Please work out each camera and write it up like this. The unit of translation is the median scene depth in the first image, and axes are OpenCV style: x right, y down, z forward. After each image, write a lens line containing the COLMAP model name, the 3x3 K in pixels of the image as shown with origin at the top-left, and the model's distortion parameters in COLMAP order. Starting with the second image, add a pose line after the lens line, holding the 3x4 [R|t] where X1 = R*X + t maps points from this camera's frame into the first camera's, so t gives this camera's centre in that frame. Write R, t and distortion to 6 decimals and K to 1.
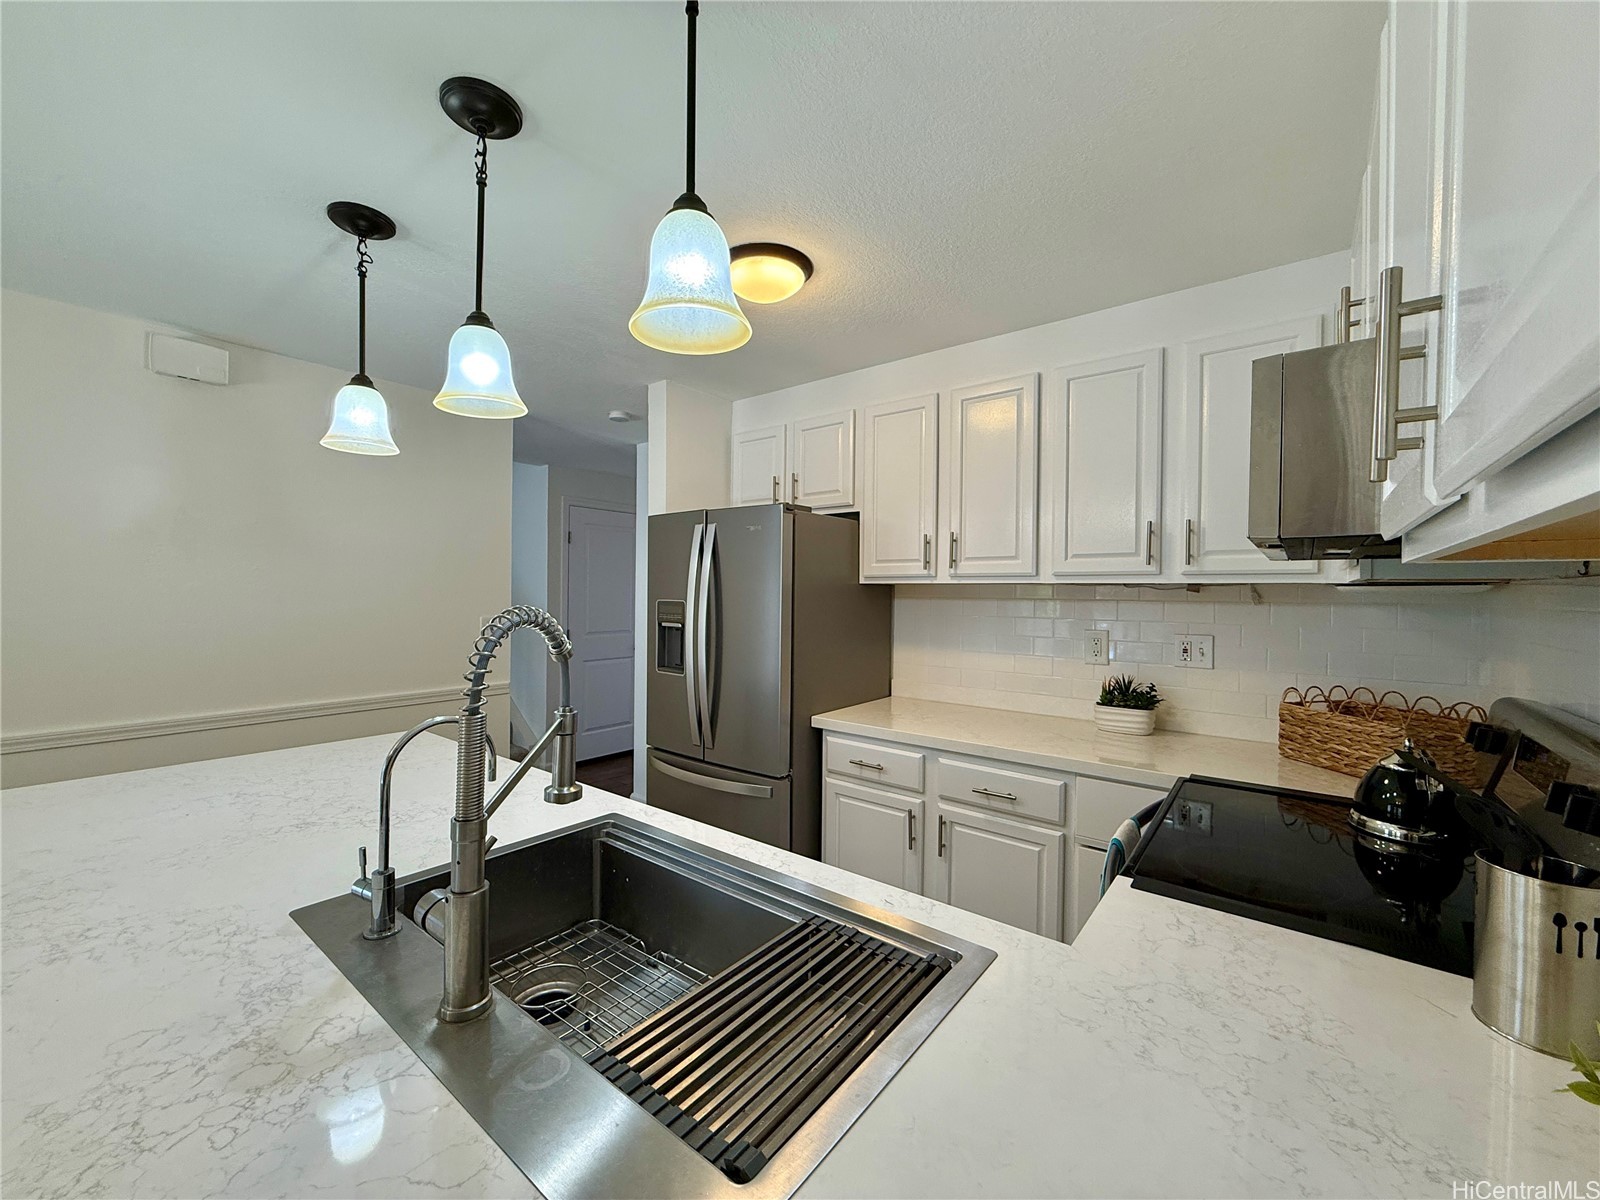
lens RADIAL K [[637.0, 0, 800.0], [0, 637.0, 600.0], [0, 0, 1]] dist [-0.000790, -0.000141]
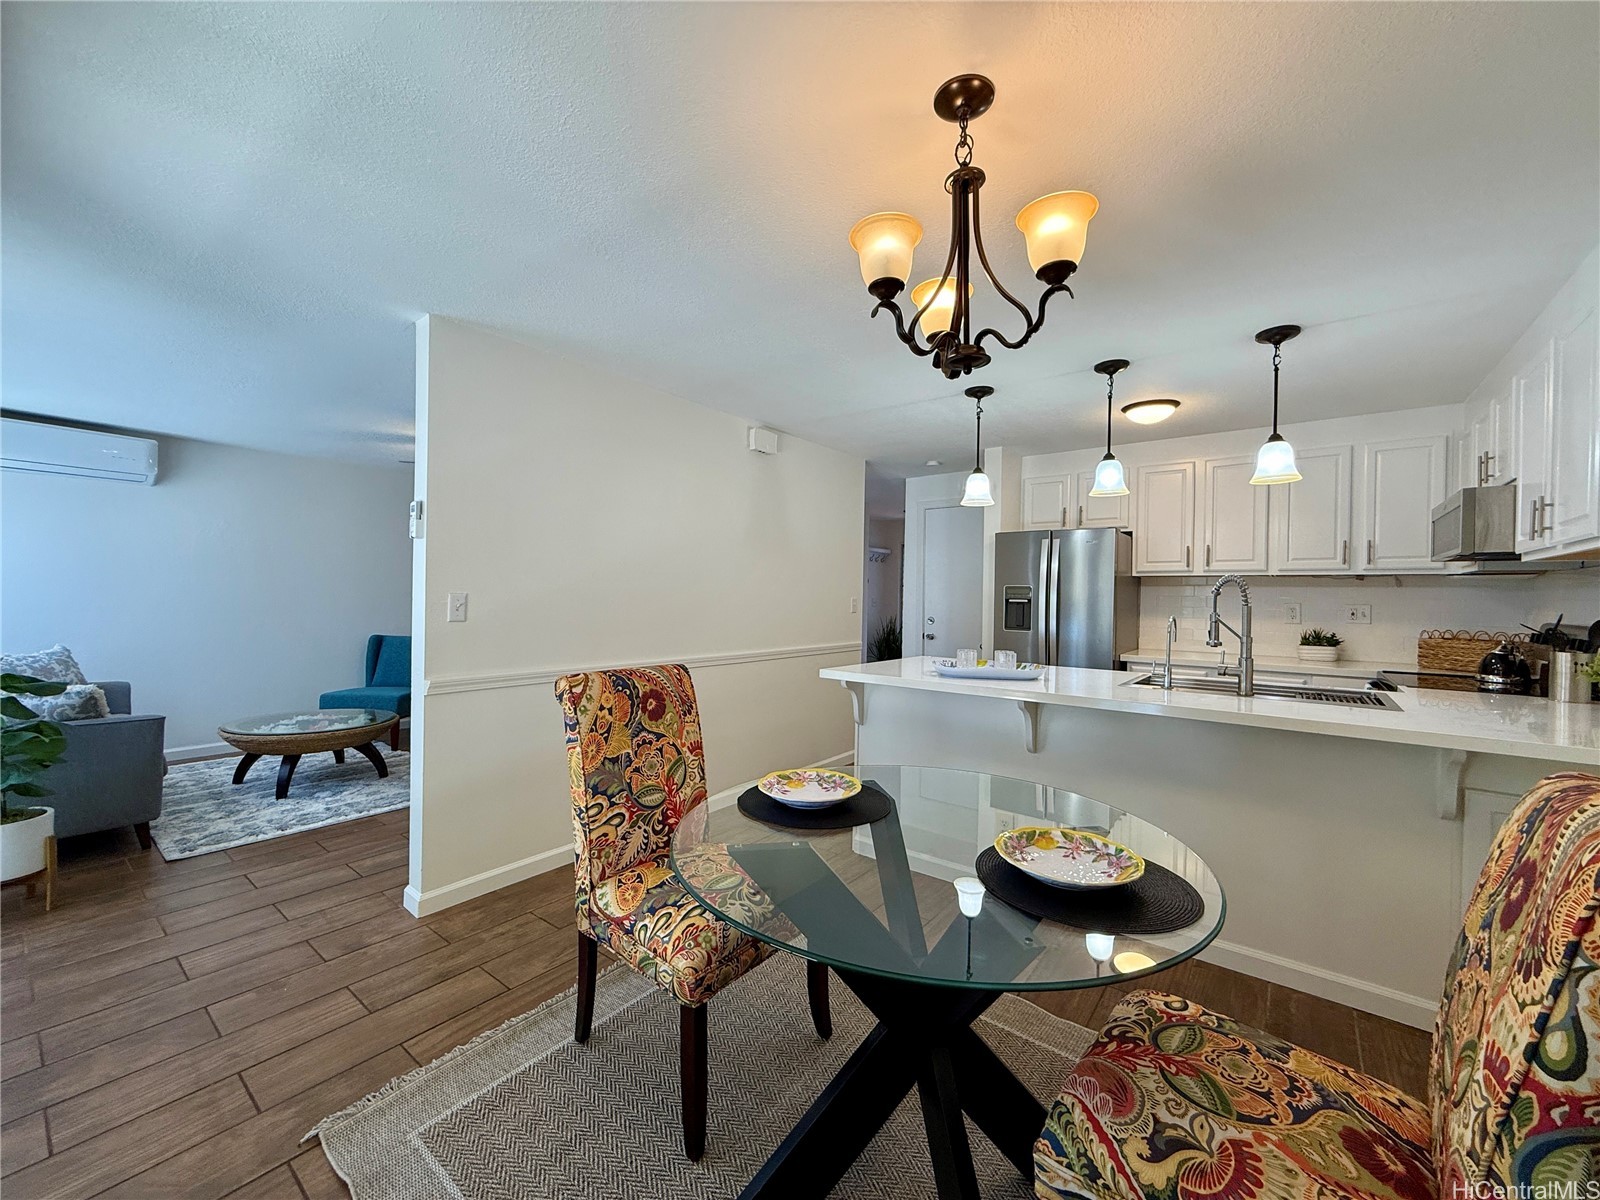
lens RADIAL K [[637.0, 0, 800.0], [0, 637.0, 600.0], [0, 0, 1]] dist [-0.000790, -0.000141]
pose [[0.999951, 0.005769, 0.008029, -1.024339], [-0.005738, 0.999976, -0.003828, 0.062686], [-0.008051, 0.003782, 0.999960, -0.814166]]
